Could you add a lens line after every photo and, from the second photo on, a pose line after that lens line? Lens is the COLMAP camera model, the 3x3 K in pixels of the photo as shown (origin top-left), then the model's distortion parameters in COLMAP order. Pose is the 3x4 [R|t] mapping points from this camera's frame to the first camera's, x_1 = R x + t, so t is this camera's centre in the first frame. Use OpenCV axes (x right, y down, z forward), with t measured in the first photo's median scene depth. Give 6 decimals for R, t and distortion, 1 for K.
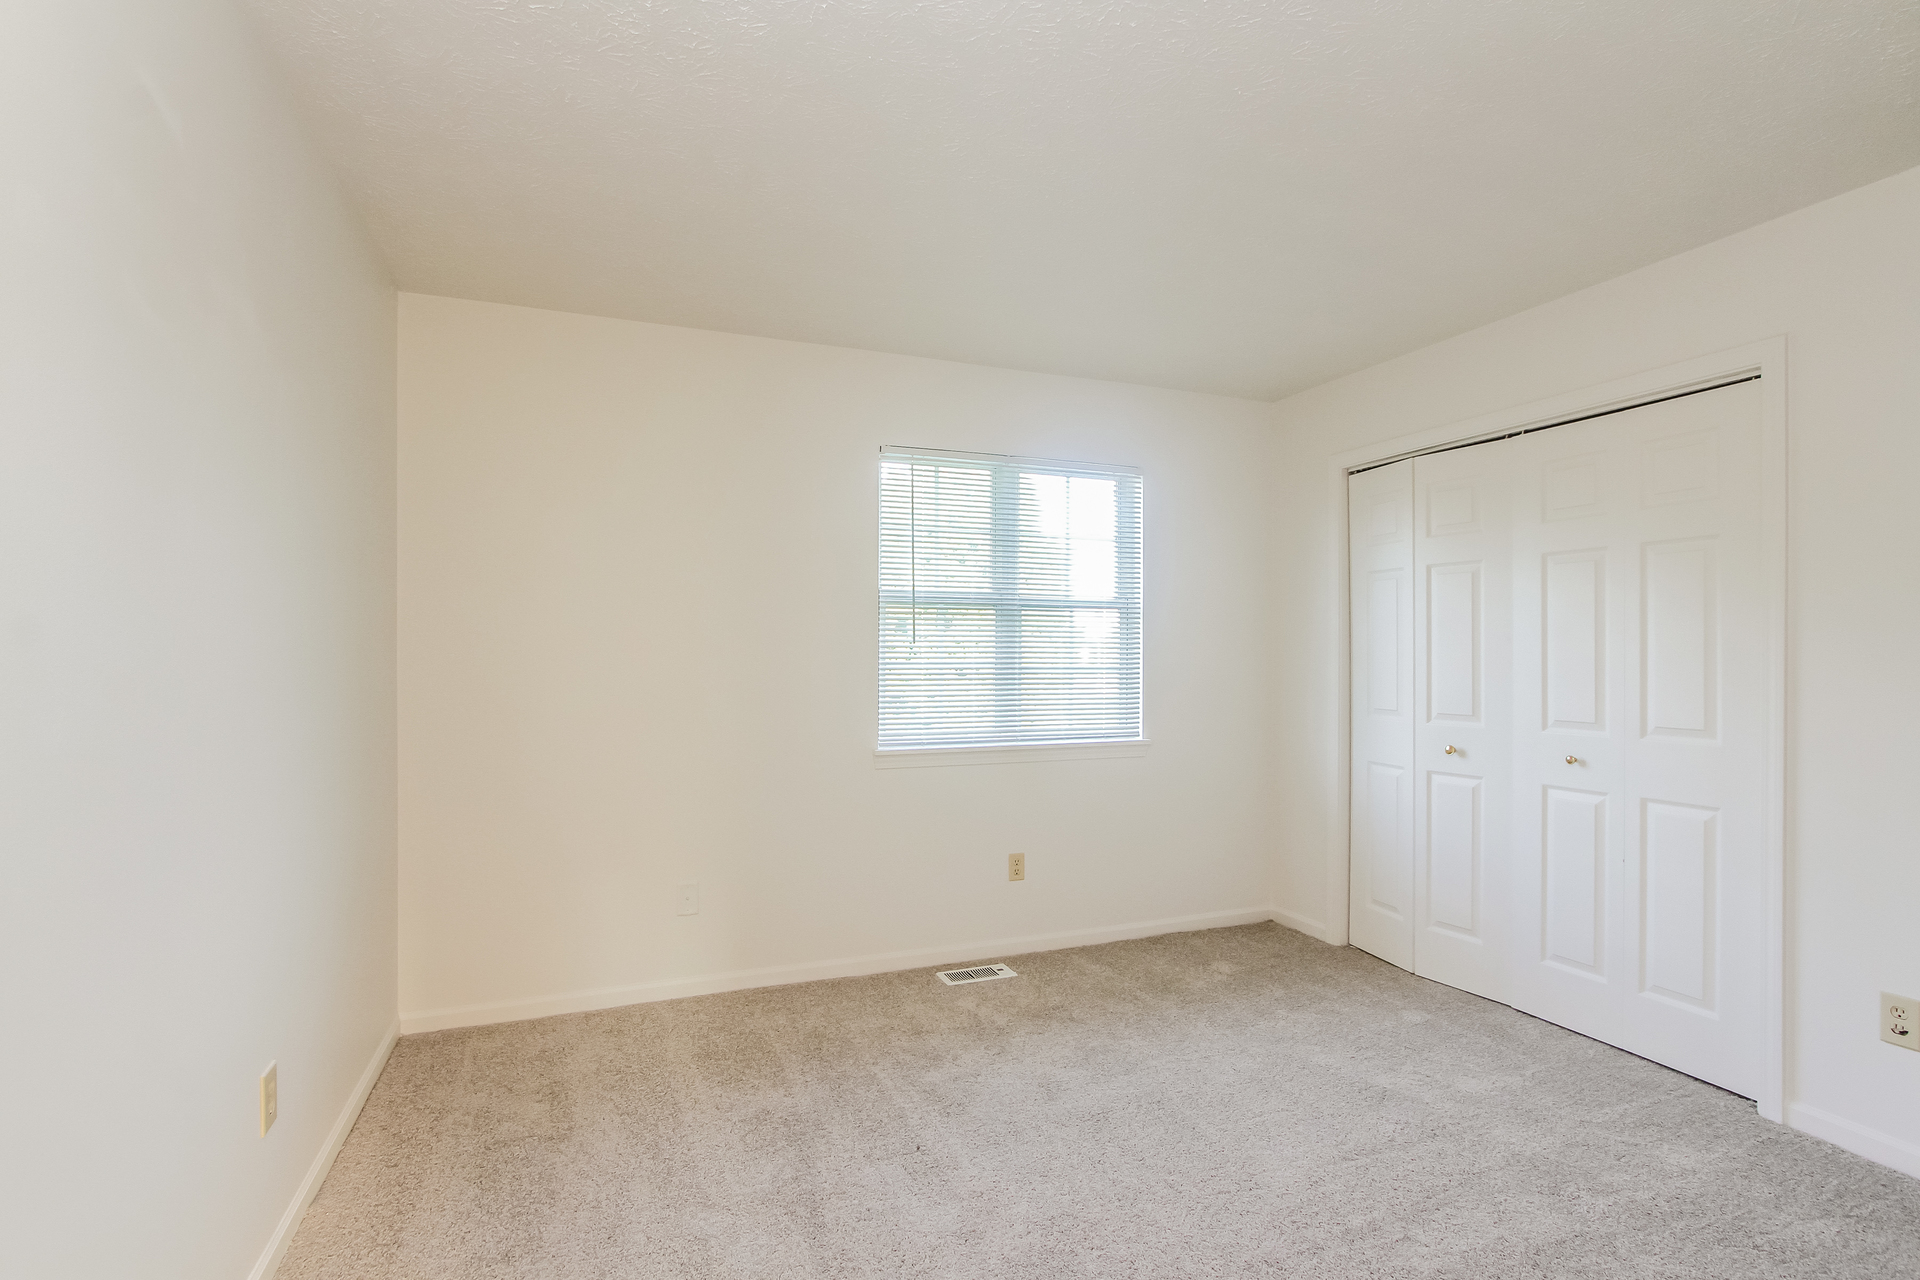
lens RADIAL K [[911.0, 0, 954.2], [0, 911.0, 655.5], [0, 0, 1]] dist [-0.002328, 0.001069]
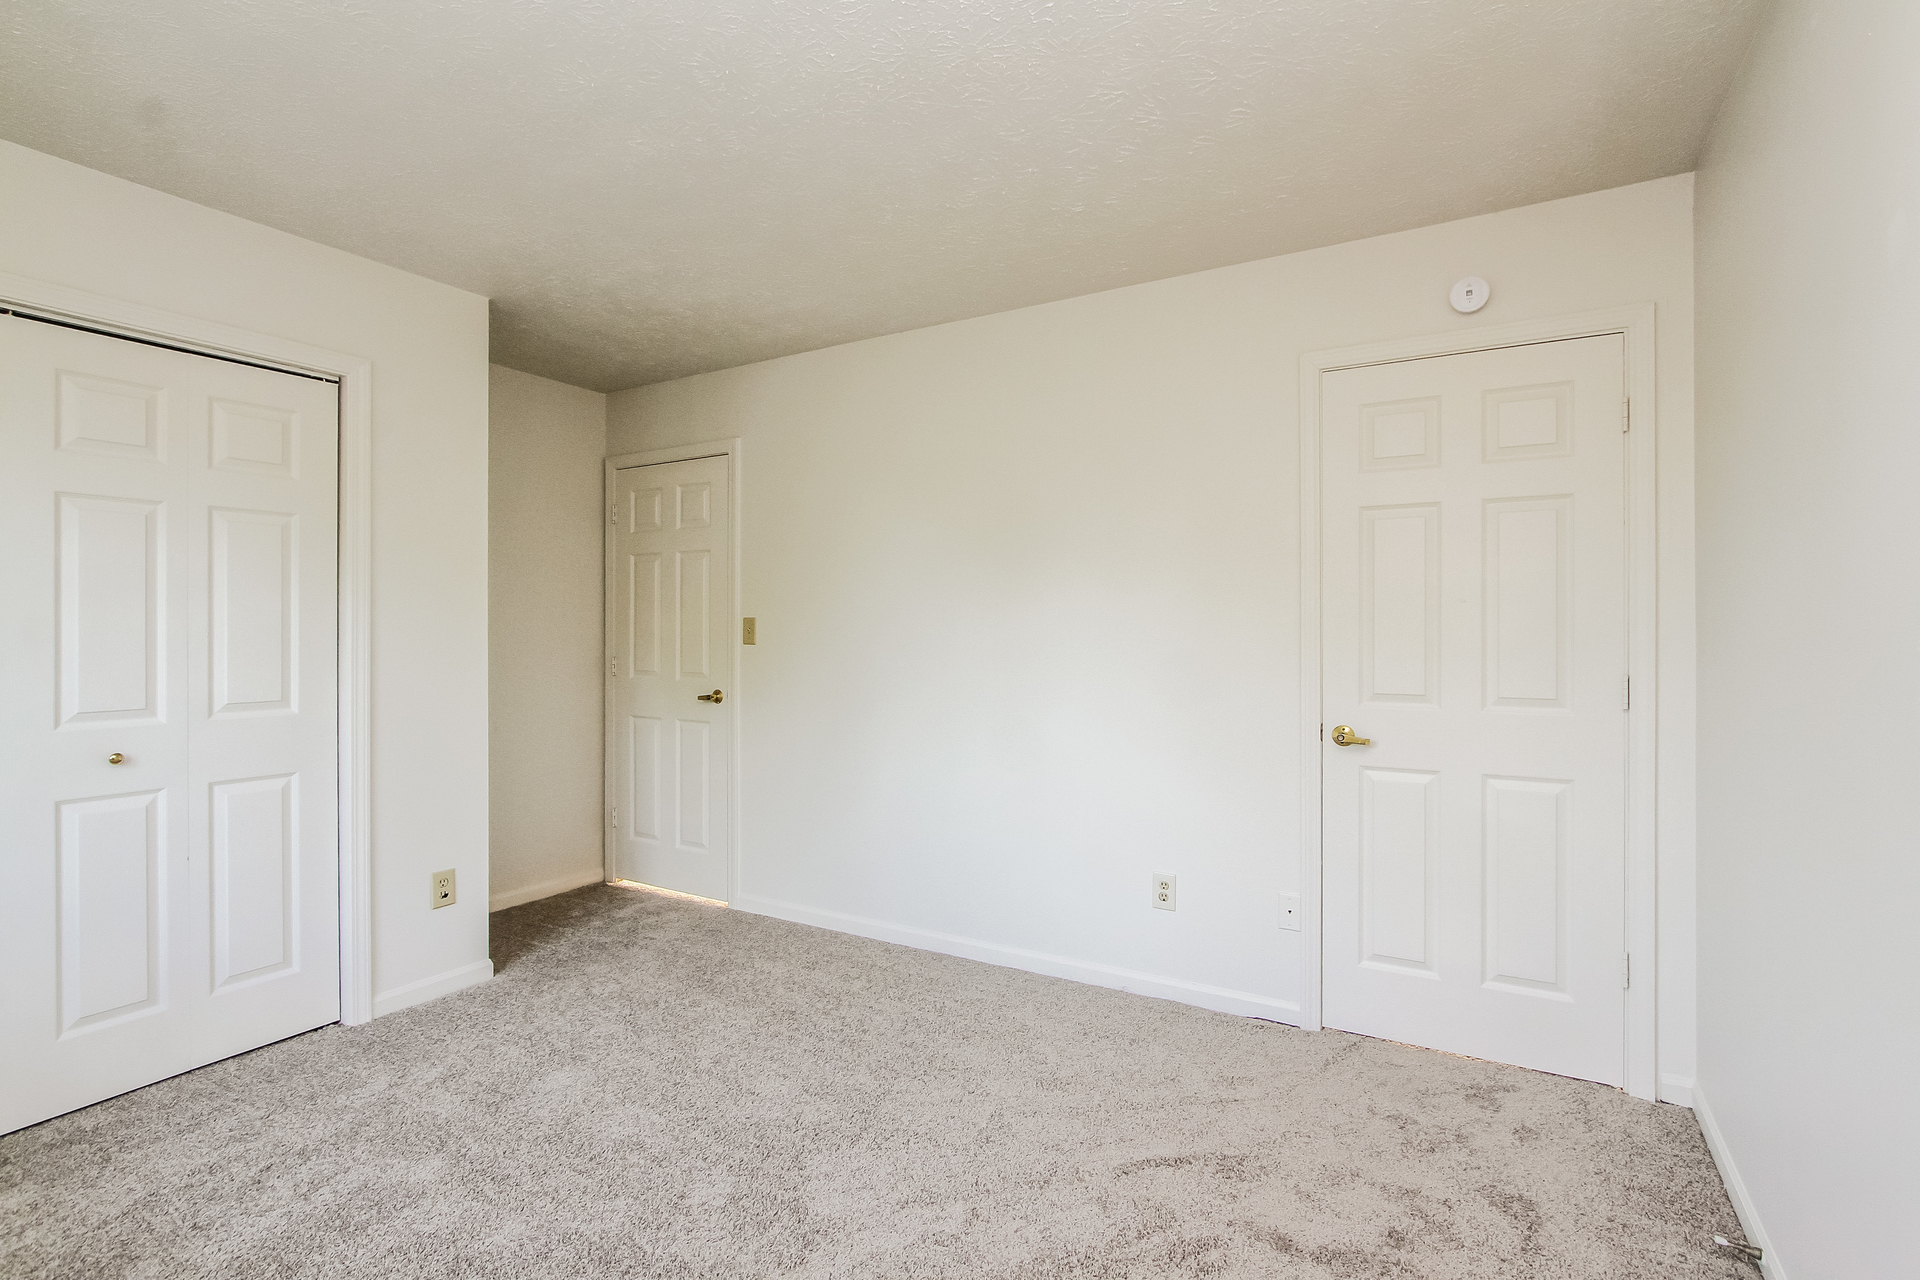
lens RADIAL K [[911.0, 0, 950.6], [0, 911.0, 635.8], [0, 0, 1]] dist [-0.002328, 0.001069]
pose [[-0.610483, -0.007434, 0.791994, -0.203285], [-0.003333, 0.999971, 0.006818, -0.000613], [-0.792022, 0.001523, -0.610491, 0.457084]]
